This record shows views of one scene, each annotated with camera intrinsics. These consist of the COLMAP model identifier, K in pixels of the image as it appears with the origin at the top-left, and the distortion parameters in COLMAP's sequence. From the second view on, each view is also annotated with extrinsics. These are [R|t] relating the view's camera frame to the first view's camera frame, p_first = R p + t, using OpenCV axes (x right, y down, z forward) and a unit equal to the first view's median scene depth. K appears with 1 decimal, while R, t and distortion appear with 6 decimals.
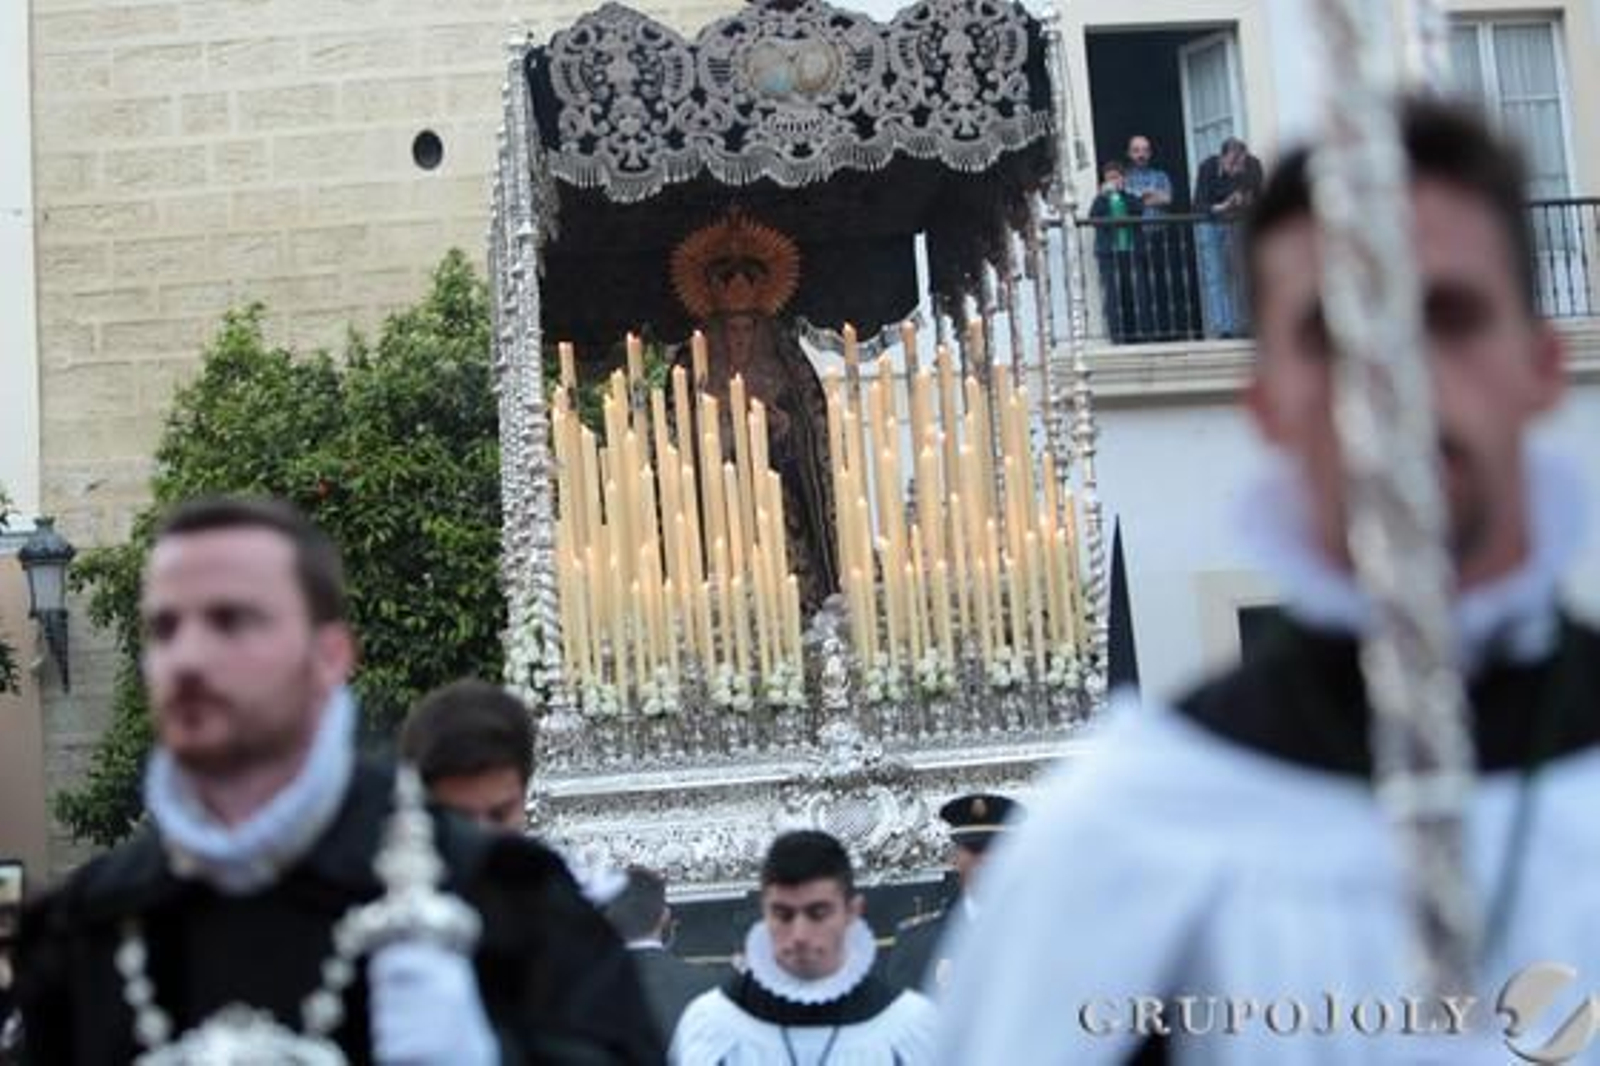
lens RADIAL K [[3432.5, 0, 800.0], [0, 3432.5, 533.0], [0, 0, 1]] dist [-0.239714, -0.085681]
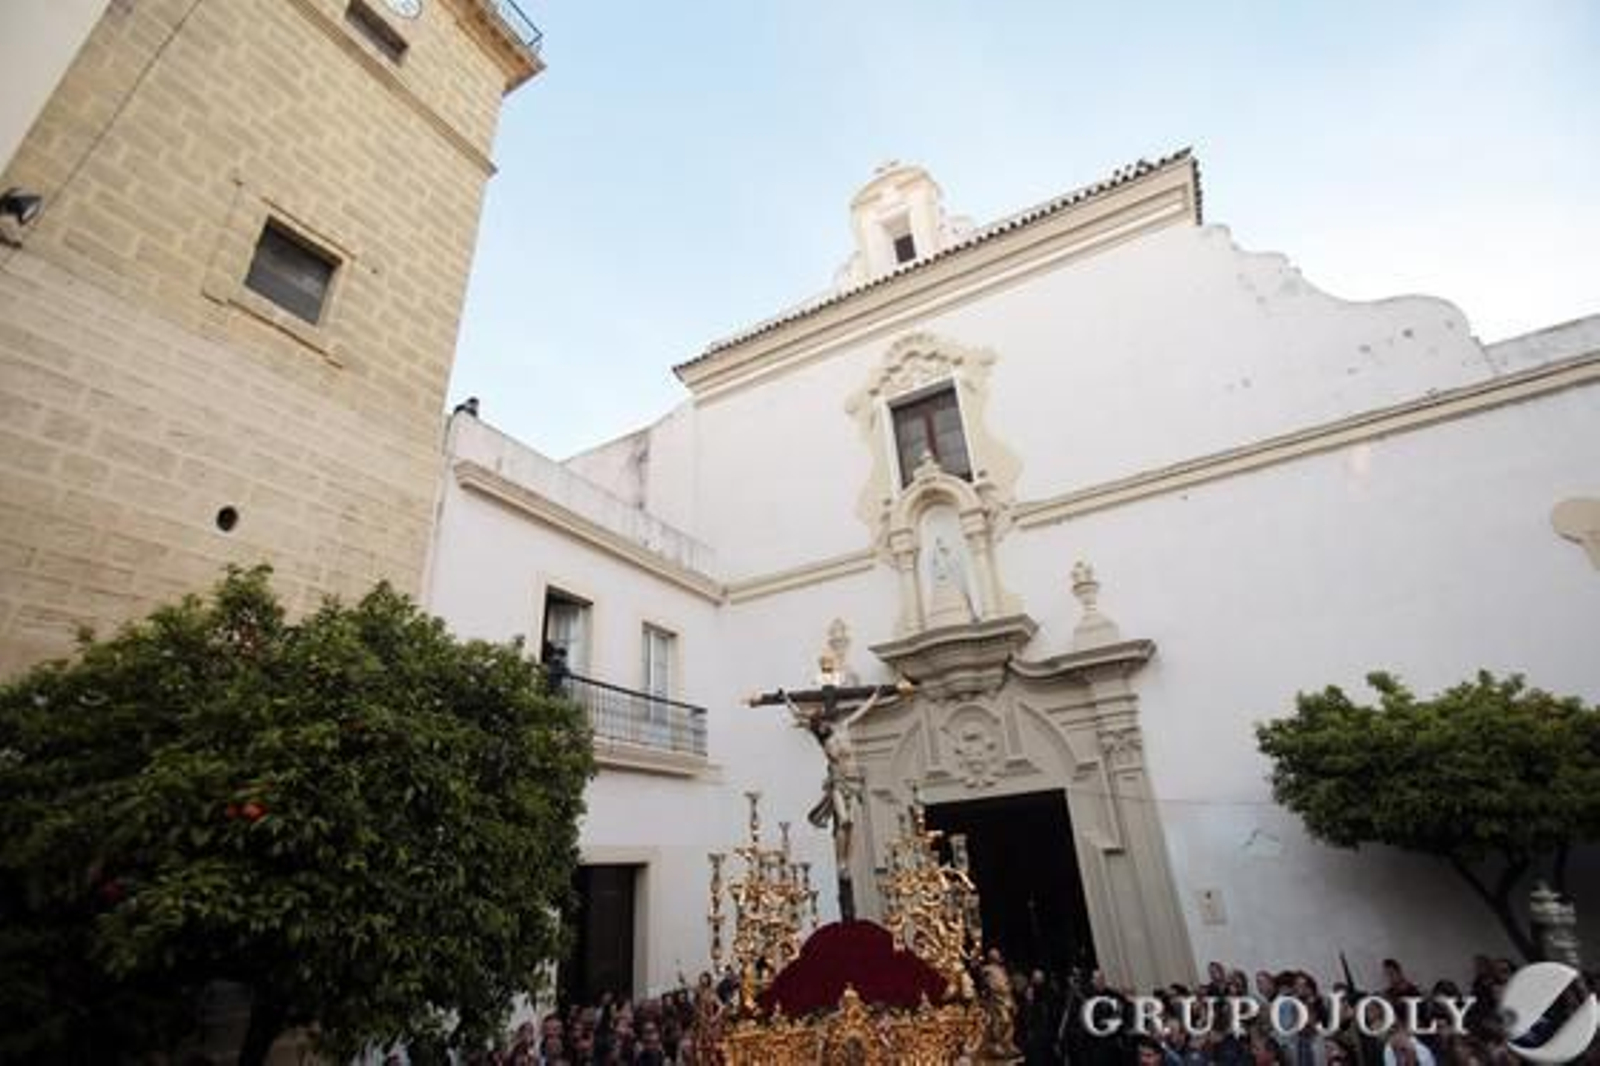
lens RADIAL K [[760.4, 0, 800.0], [0, 760.4, 533.0], [0, 0, 1]] dist [0.016527, 0.000571]
pose [[0.576387, 0.387625, 0.719392, -0.233545], [-0.109378, 0.909012, -0.402162, 0.010713], [-0.809824, 0.153116, 0.566340, 0.637439]]
